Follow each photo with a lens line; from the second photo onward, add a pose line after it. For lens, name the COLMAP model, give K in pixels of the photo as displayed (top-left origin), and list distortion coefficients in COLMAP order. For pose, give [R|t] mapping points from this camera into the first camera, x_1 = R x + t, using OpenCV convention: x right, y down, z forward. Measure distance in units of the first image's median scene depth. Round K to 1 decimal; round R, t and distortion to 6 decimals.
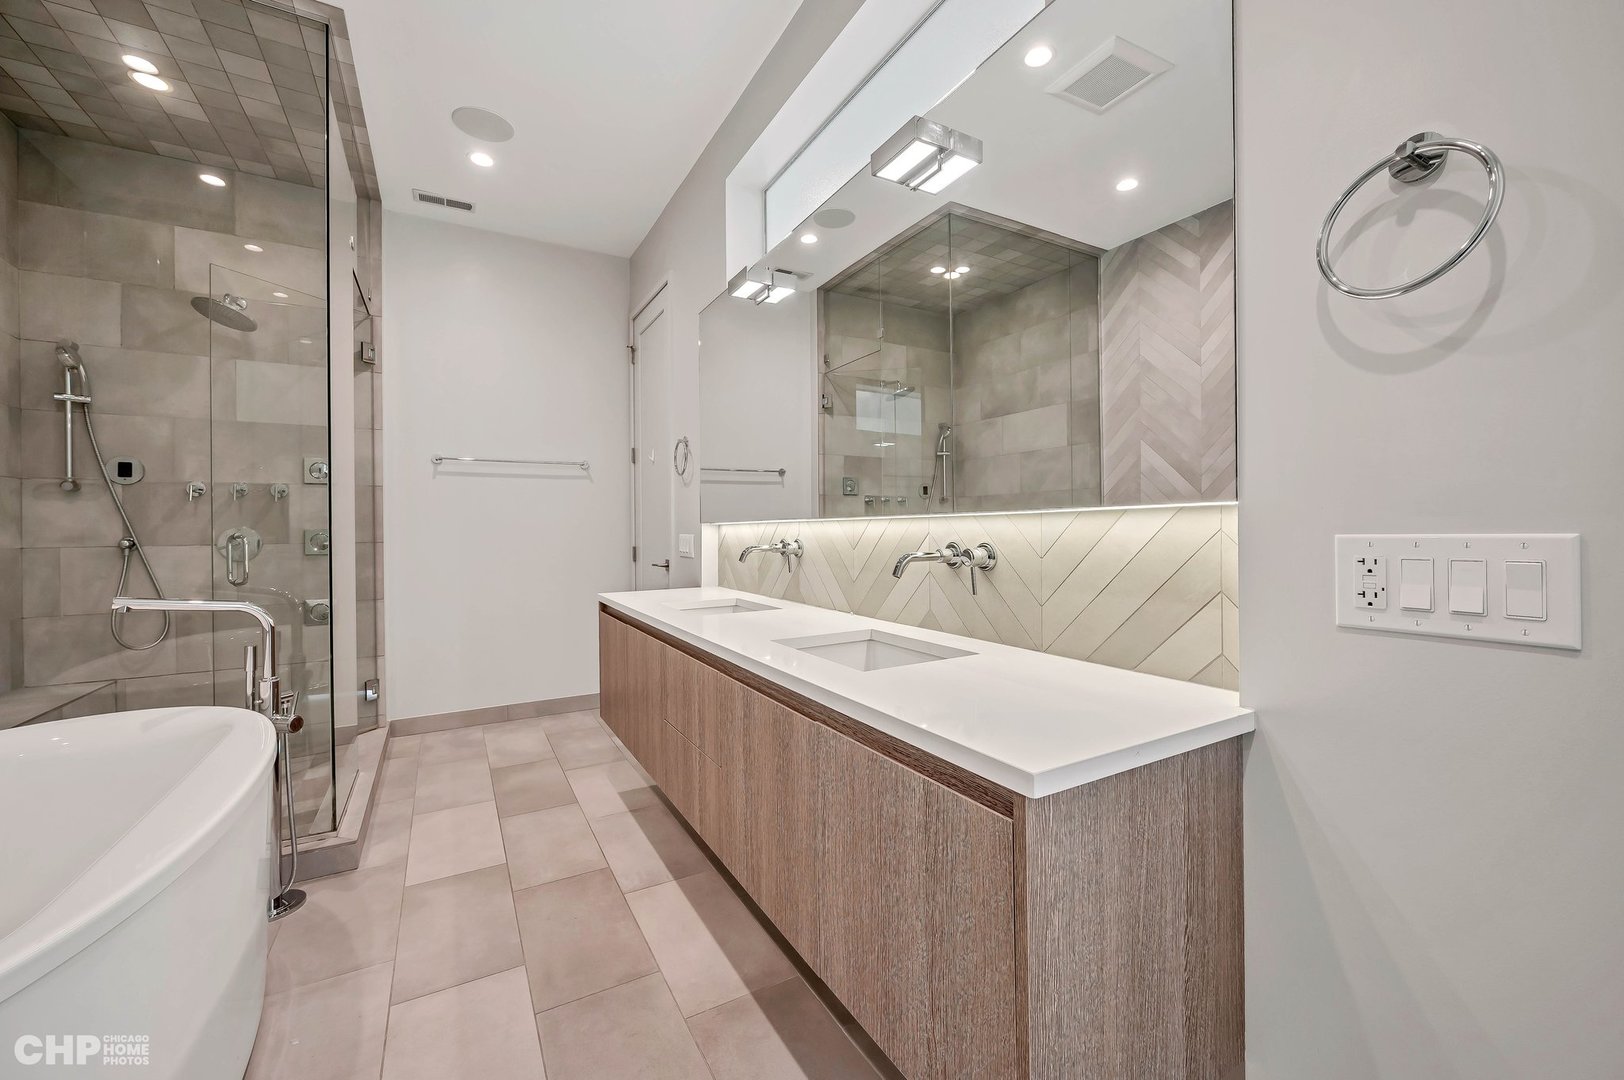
lens RADIAL K [[646.3, 0, 806.3], [0, 646.3, 529.6], [0, 0, 1]] dist [-0.000745, -0.000238]
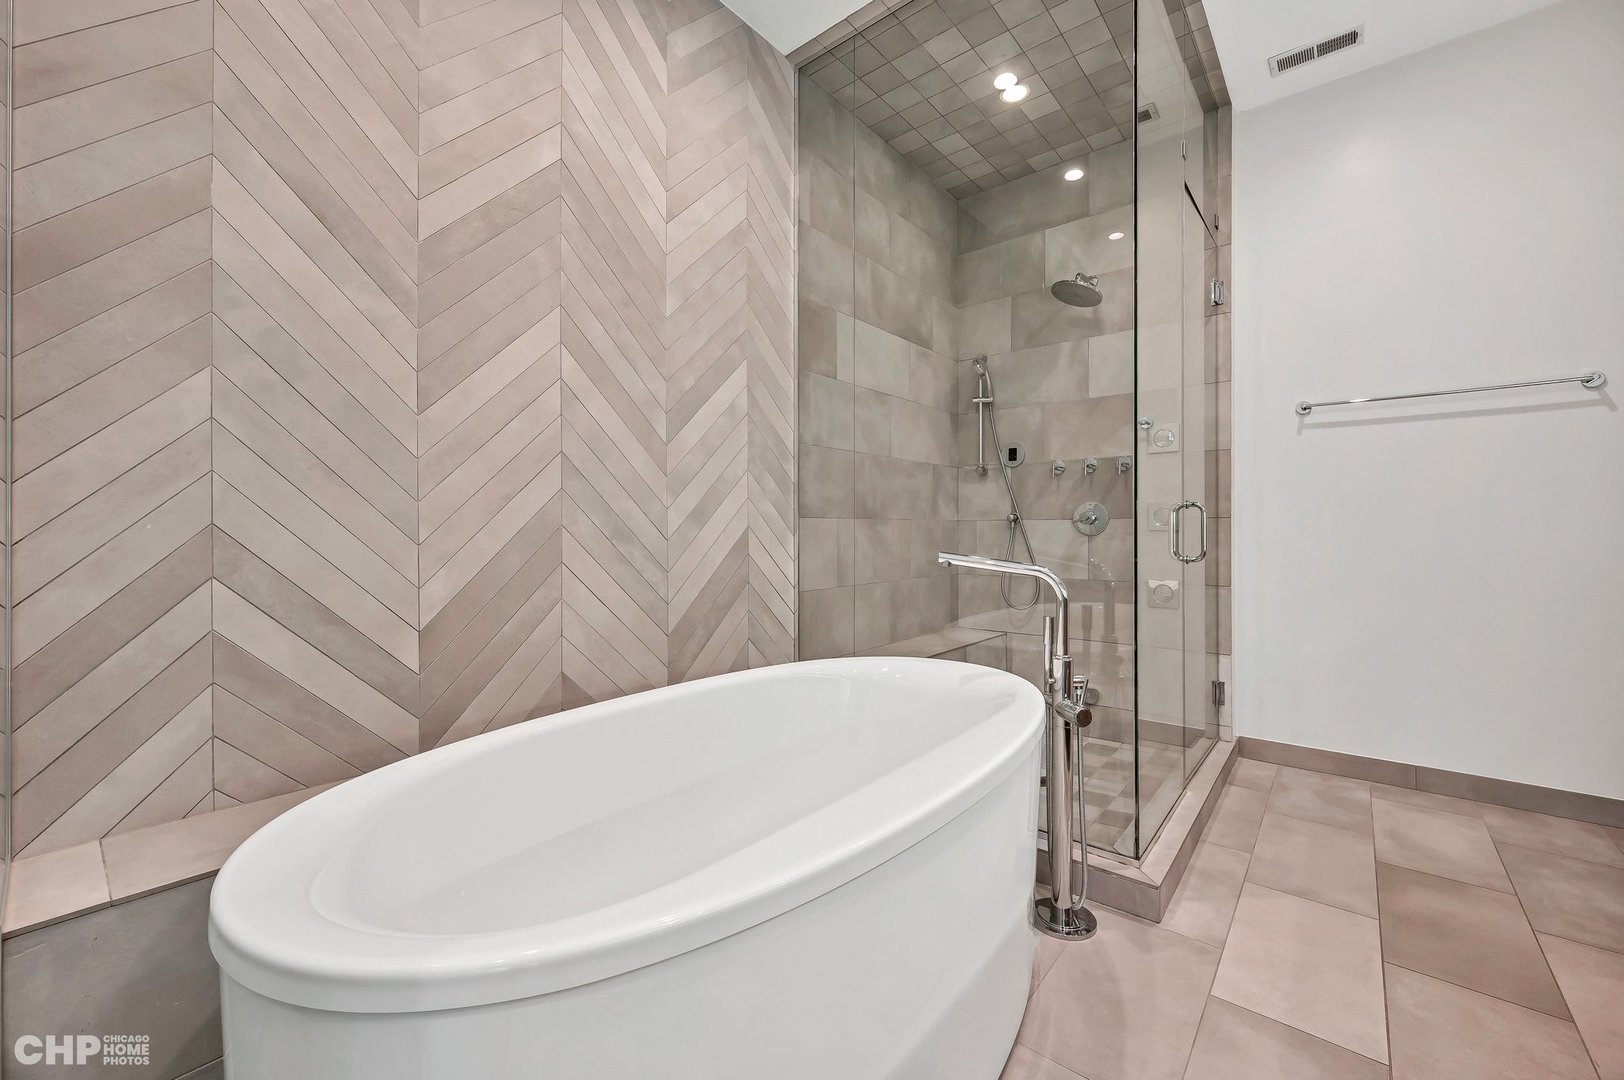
lens RADIAL K [[646.3, 0, 810.6], [0, 646.3, 528.5], [0, 0, 1]] dist [-0.000745, -0.000238]
pose [[0.358402, 0.008466, -0.933529, -0.089881], [-0.002407, 0.999964, 0.008145, 0.032983], [0.933564, -0.000672, 0.358410, 0.237364]]
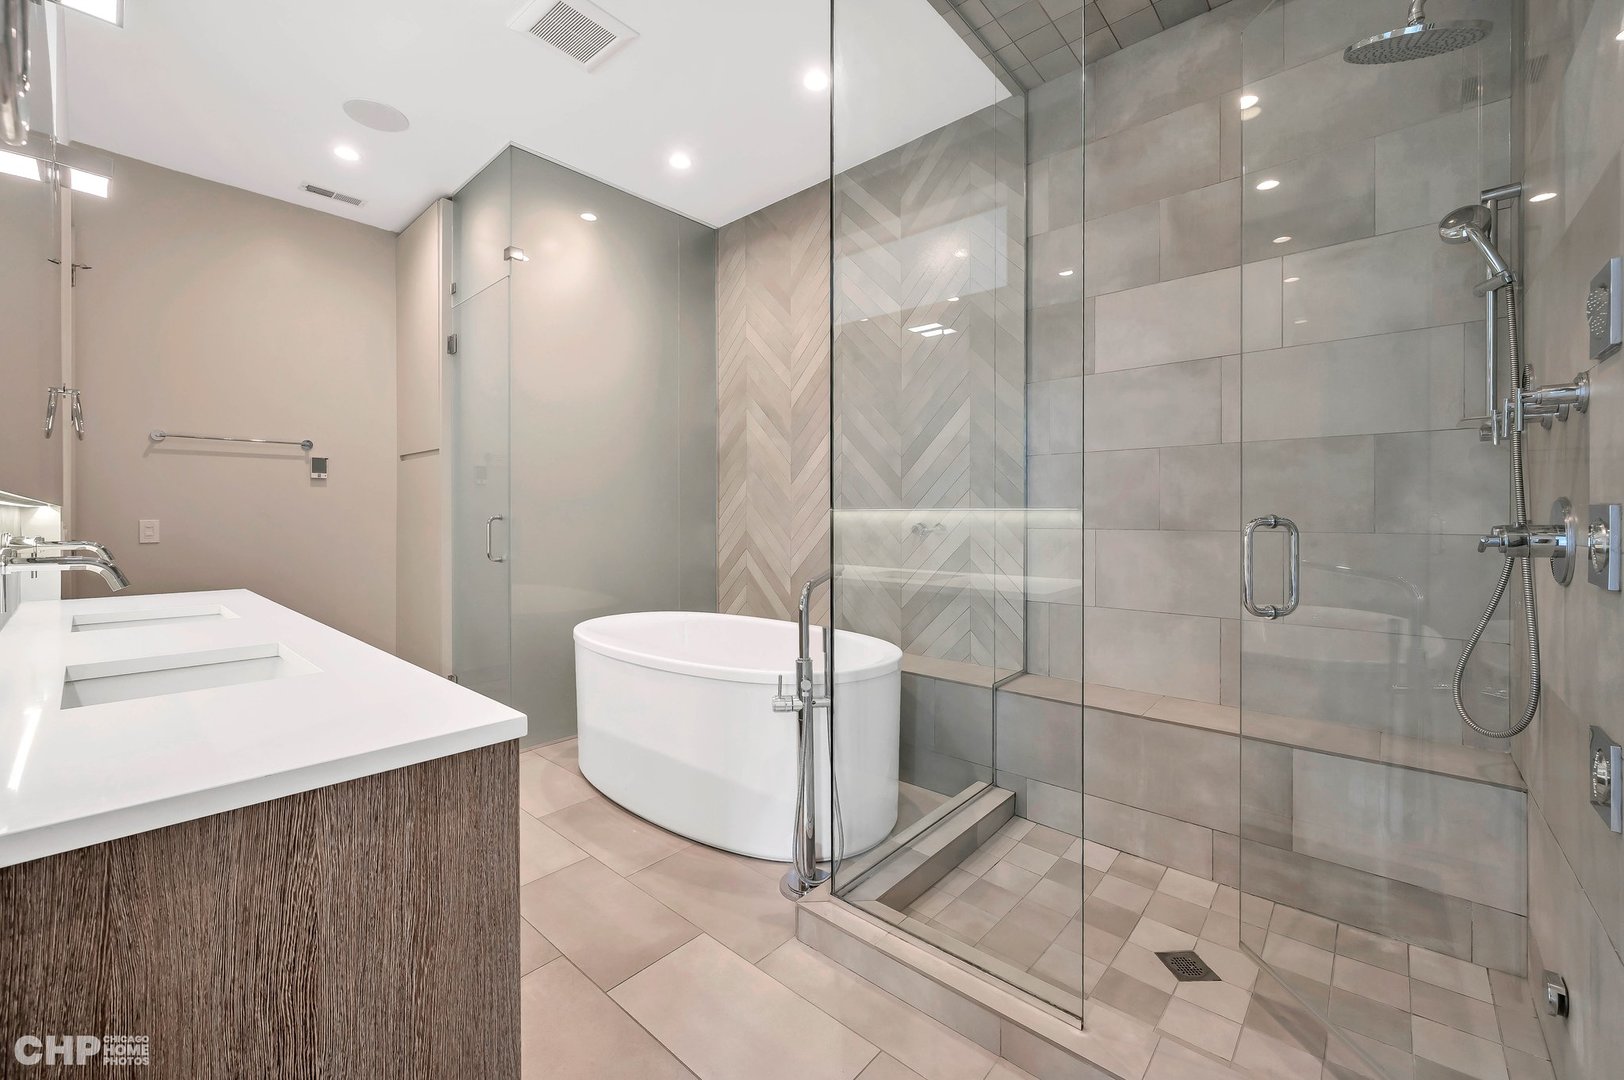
lens RADIAL K [[646.3, 0, 822.0], [0, 646.3, 523.4], [0, 0, 1]] dist [-0.000745, -0.000238]
pose [[-0.942311, 0.012658, -0.334498, -0.349597], [0.008508, 0.999868, 0.013870, 0.002256], [0.334630, 0.010224, -0.942294, 1.318436]]
